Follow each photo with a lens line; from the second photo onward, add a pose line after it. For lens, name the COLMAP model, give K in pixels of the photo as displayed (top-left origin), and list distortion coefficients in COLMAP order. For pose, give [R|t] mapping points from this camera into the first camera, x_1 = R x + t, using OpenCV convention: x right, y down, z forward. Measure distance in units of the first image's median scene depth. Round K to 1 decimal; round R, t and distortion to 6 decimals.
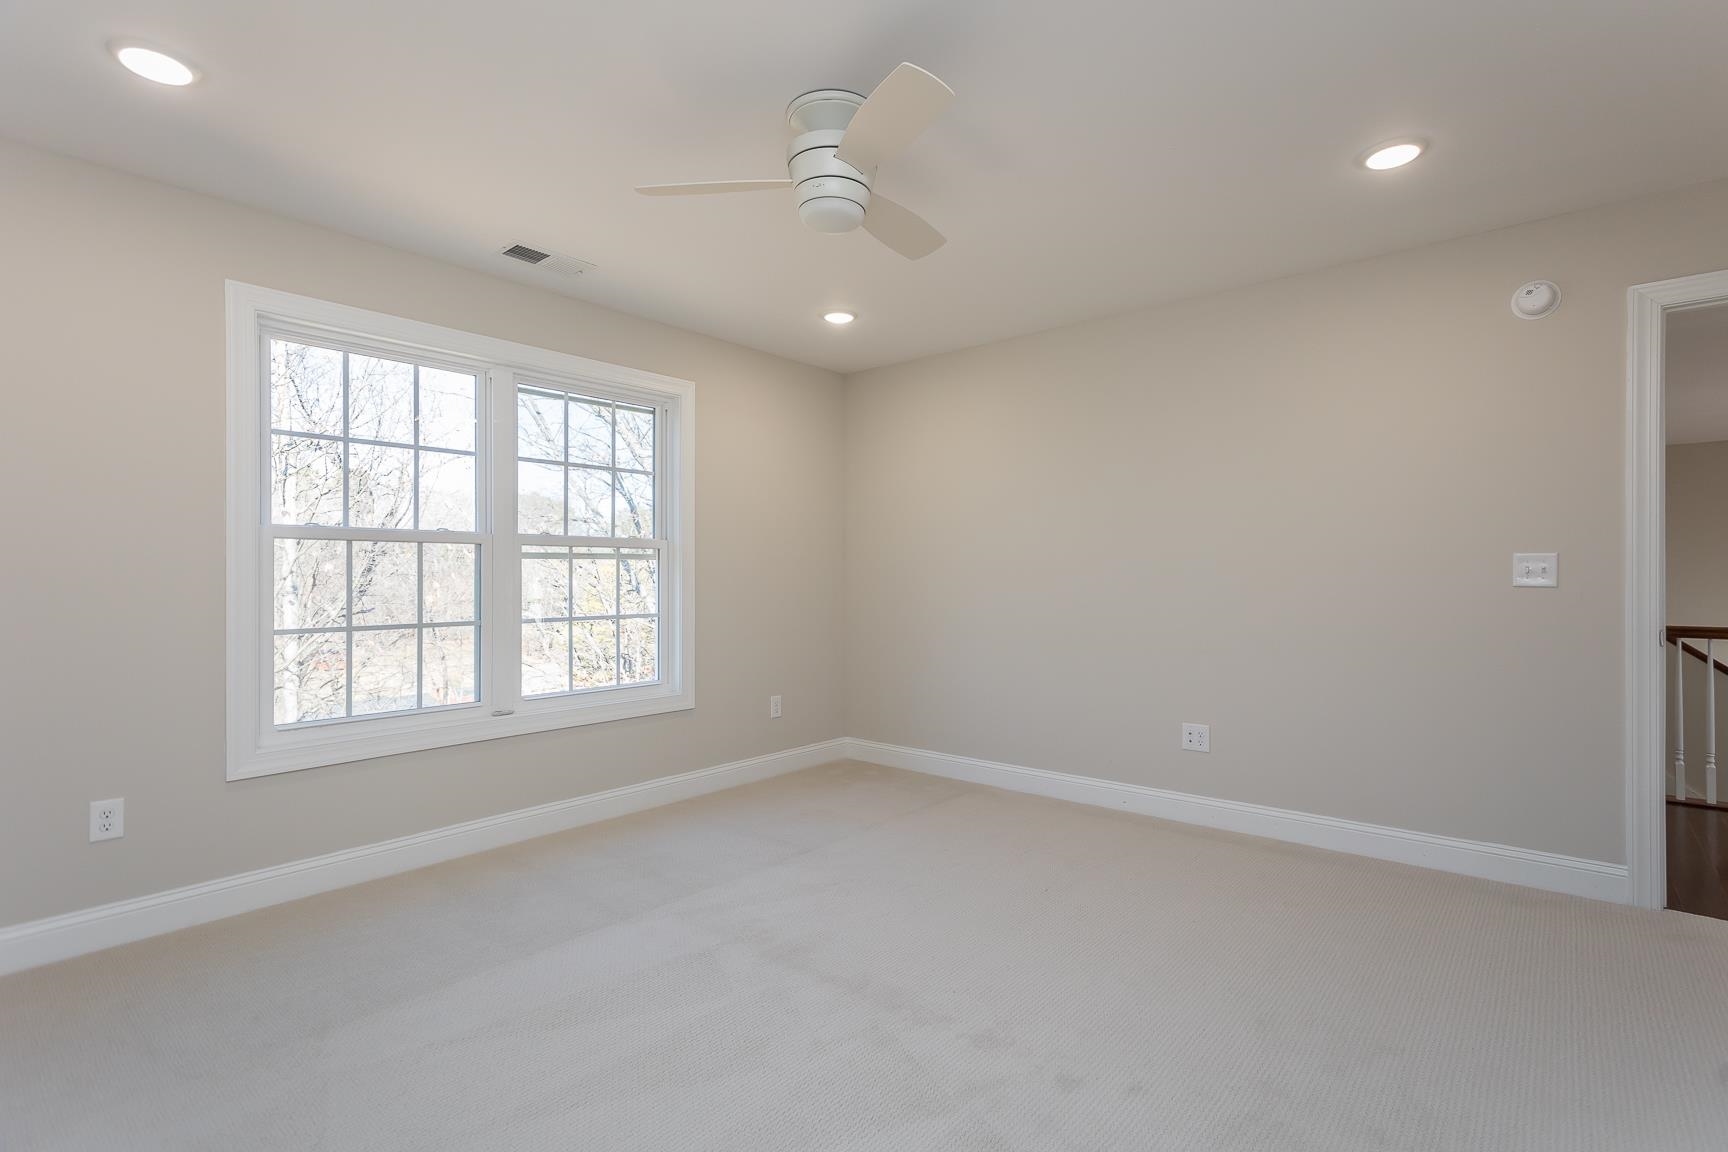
lens RADIAL K [[811.5, 0, 864.0], [0, 811.5, 576.0], [0, 0, 1]] dist [0.003508, 0.000118]
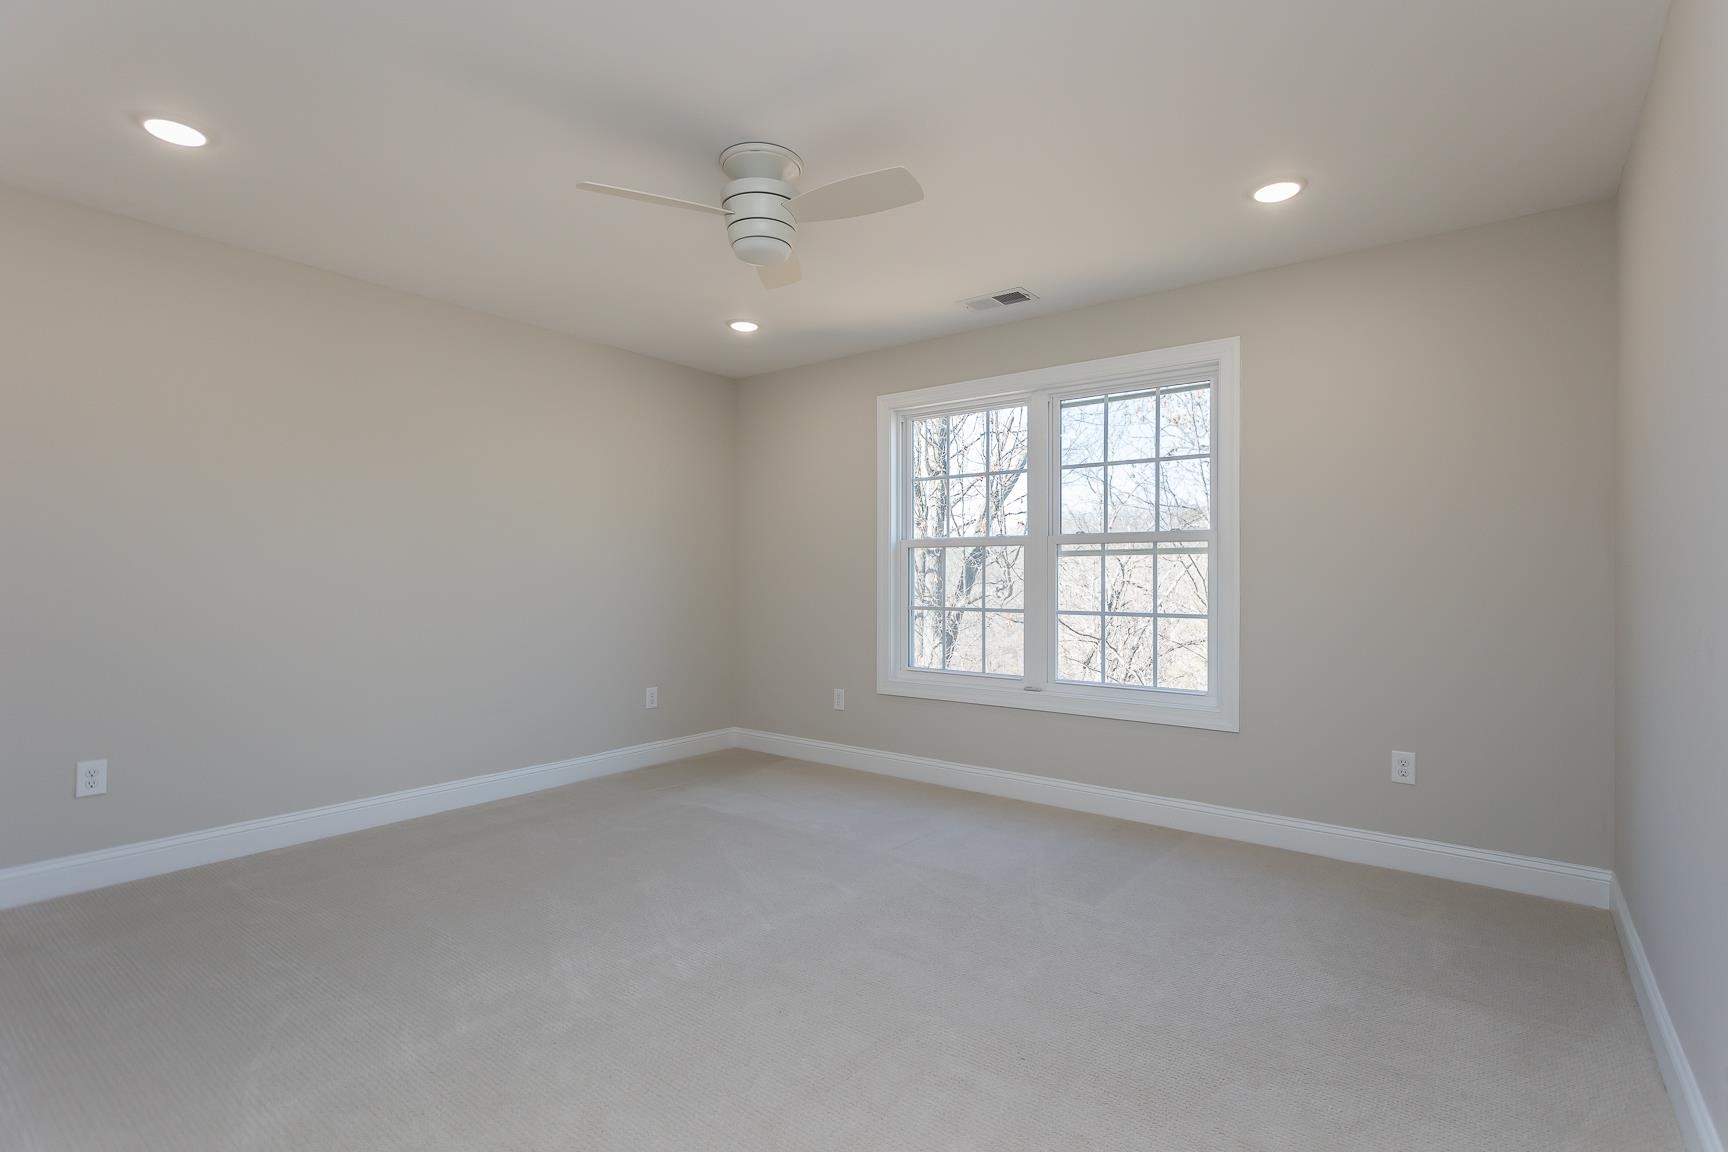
lens RADIAL K [[783.0, 0, 864.0], [0, 783.0, 576.0], [0, 0, 1]] dist [-0.104123, 0.000092]
pose [[0.039986, 0.006743, -0.999177, 0.617932], [0.003861, 0.999969, 0.006903, -0.002795], [0.999193, -0.004134, 0.039959, 0.664959]]
